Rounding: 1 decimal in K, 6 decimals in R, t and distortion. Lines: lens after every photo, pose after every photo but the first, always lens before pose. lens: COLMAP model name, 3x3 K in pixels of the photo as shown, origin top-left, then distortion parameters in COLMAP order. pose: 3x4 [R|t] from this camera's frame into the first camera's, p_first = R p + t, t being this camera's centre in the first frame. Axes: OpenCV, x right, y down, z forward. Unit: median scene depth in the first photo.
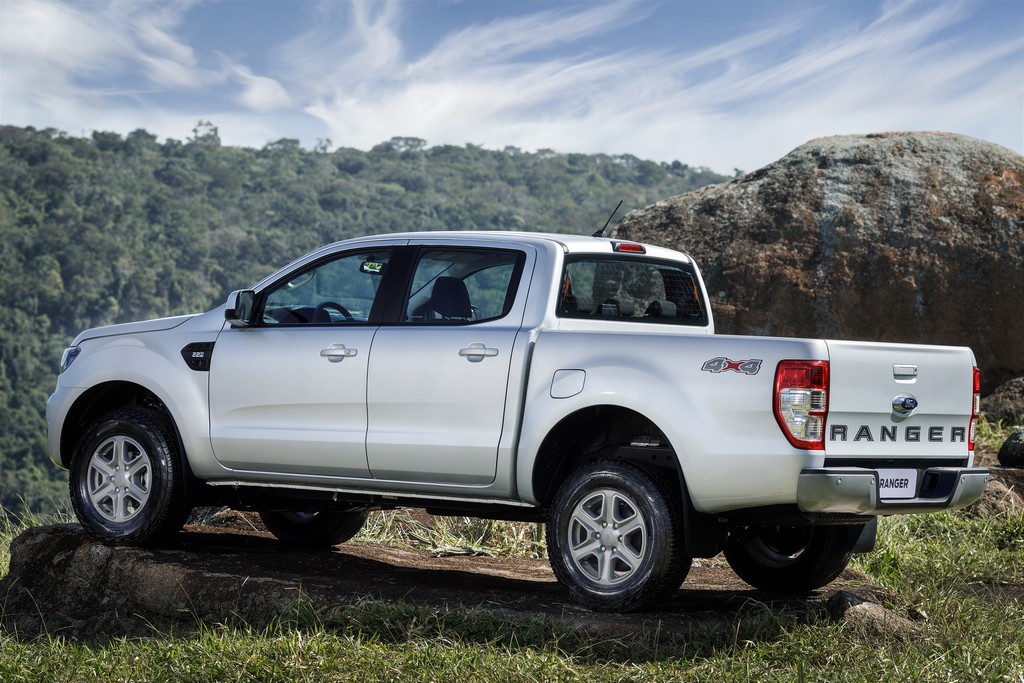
lens RADIAL K [[3993.8, 0, 512.0], [0, 3993.8, 341.5], [0, 0, 1]] dist [-0.003222, 2.099439]
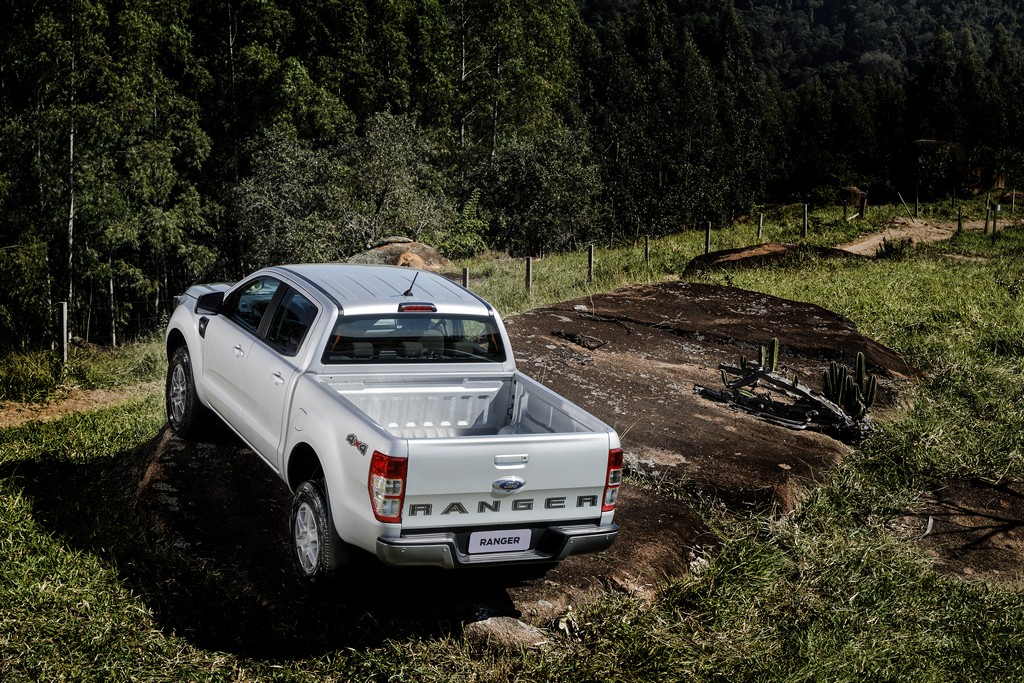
lens RADIAL K [[1928.8, 0, 512.0], [0, 1928.8, 341.5], [0, 0, 1]] dist [0.031202, 0.113386]
pose [[0.868614, 0.154276, -0.470859, 0.339470], [-0.058584, 0.975603, 0.211582, -0.141322], [0.492014, -0.156198, 0.856460, 0.427736]]
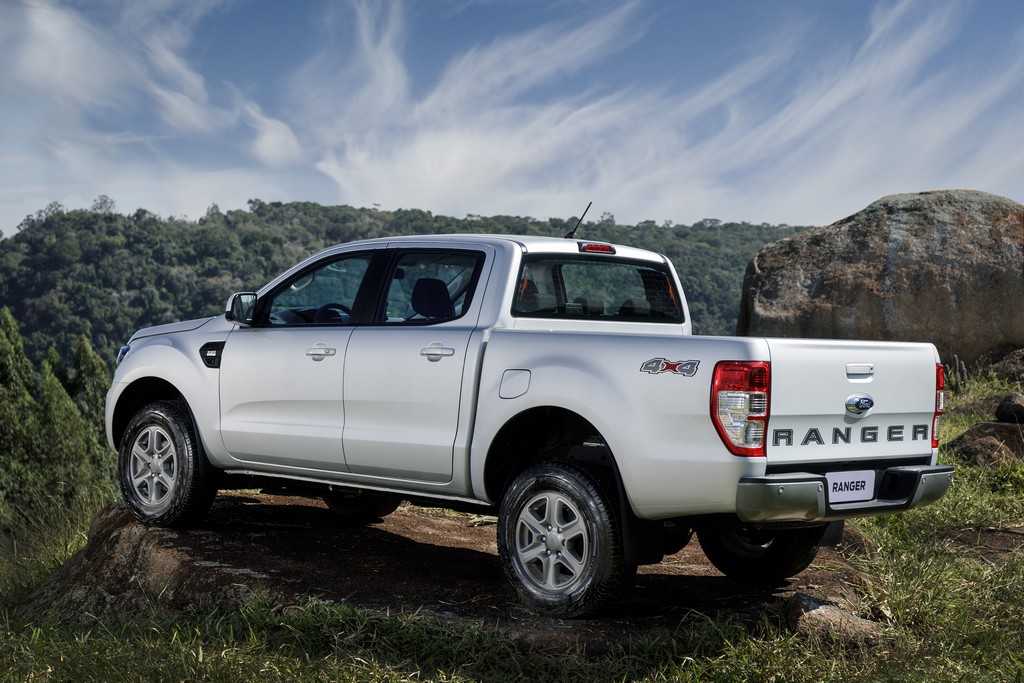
lens RADIAL K [[1962.7, 0, 512.0], [0, 1962.7, 341.5], [0, 0, 1]] dist [-0.011489, -0.254839]
pose [[0.990886, -0.006290, -0.134554, 0.070281], [0.007507, 0.999935, 0.008540, -0.003655], [0.134491, -0.009473, 0.990870, 0.463144]]
